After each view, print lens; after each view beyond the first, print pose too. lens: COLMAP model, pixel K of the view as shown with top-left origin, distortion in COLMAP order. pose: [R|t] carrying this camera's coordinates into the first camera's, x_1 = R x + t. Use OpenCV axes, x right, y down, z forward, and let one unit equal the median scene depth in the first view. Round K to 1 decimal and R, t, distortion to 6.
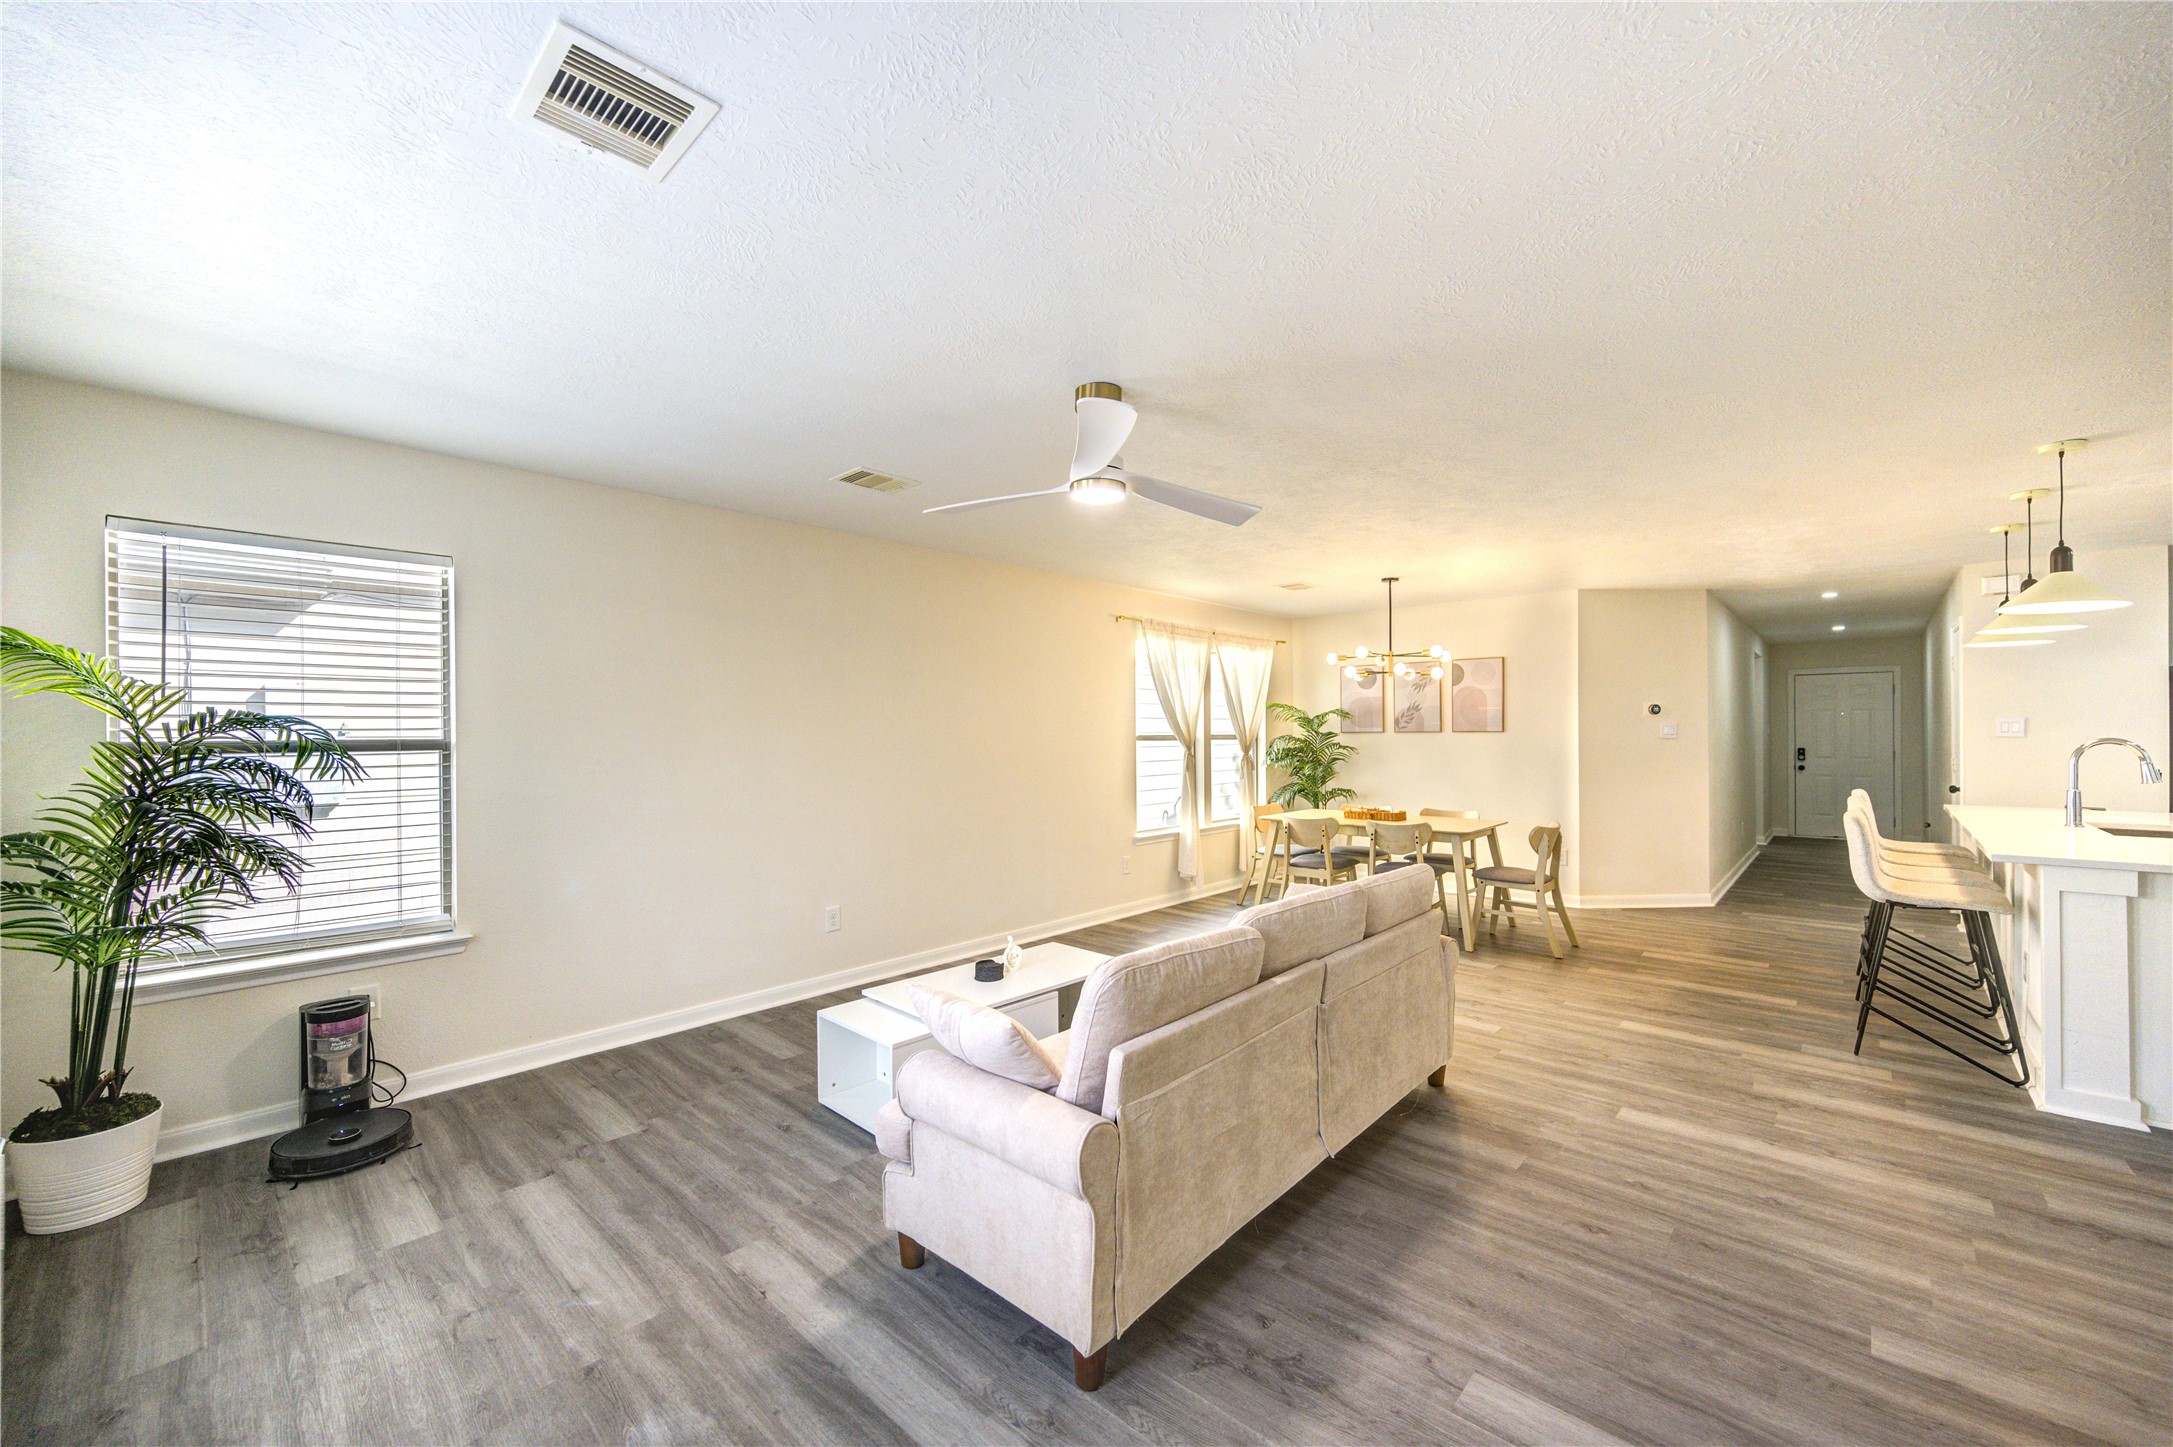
lens RADIAL K [[849.3, 0, 1089.4], [0, 849.3, 734.0], [0, 0, 1]] dist [0.001387, 0.000001]
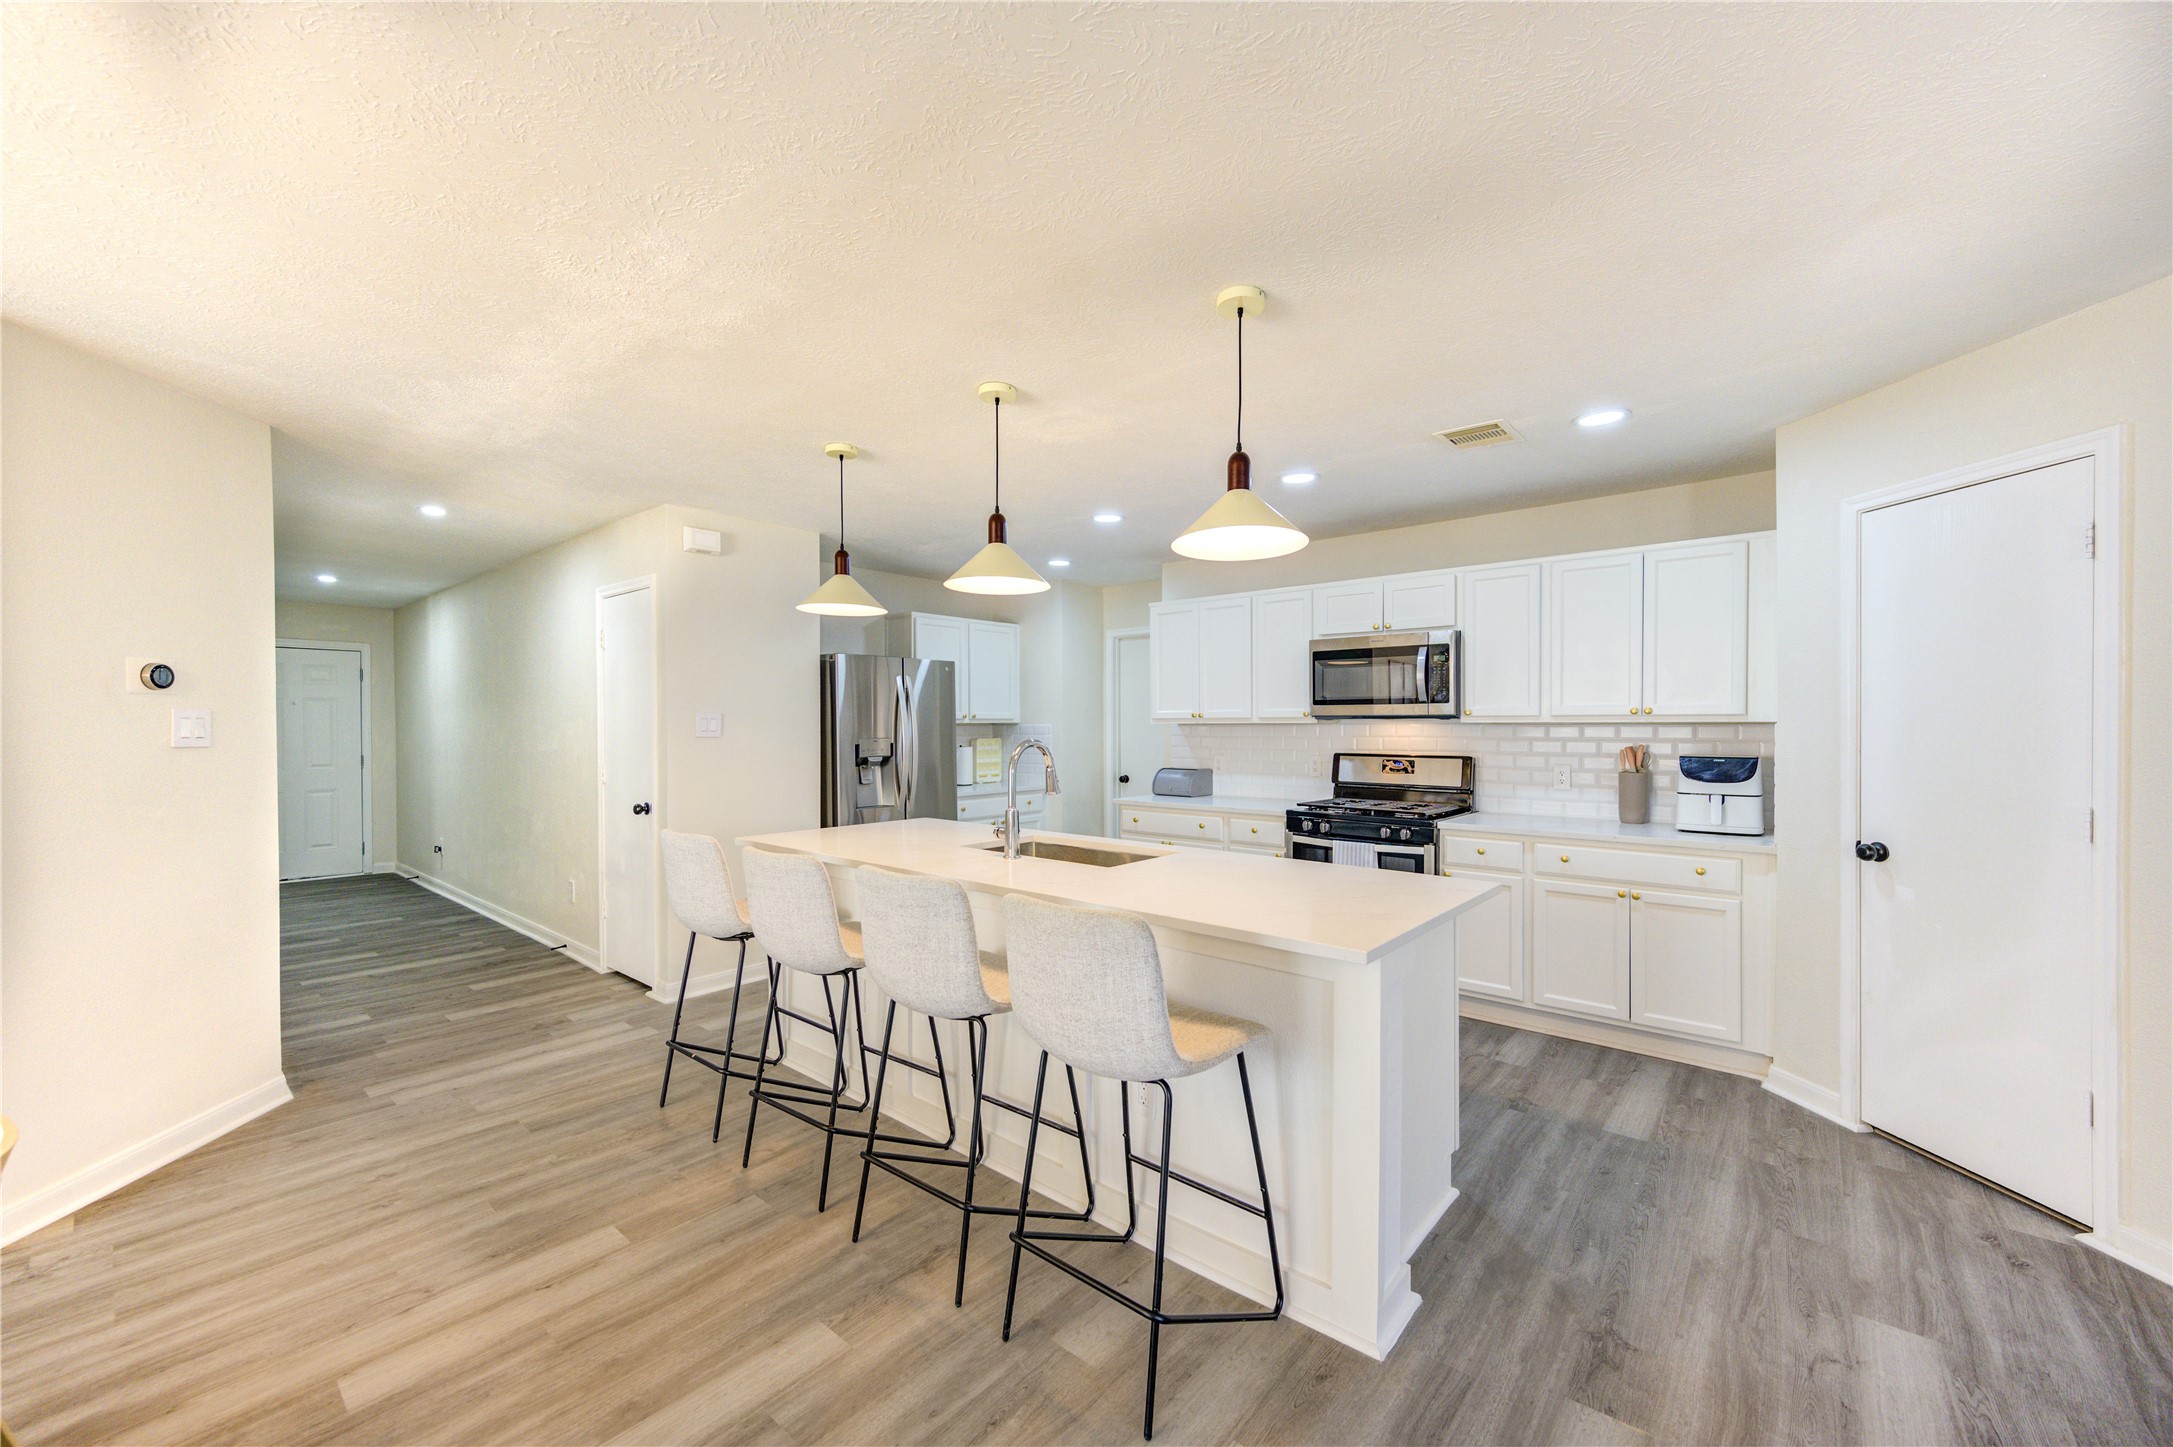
lens RADIAL K [[849.3, 0, 1096.1], [0, 849.3, 734.7], [0, 0, 1]] dist [0.001387, 0.000001]
pose [[-0.028435, -0.006795, 0.999573, 0.152688], [0.000658, 0.999977, 0.006817, -0.002115], [-0.999595, 0.000851, -0.028429, 0.354543]]
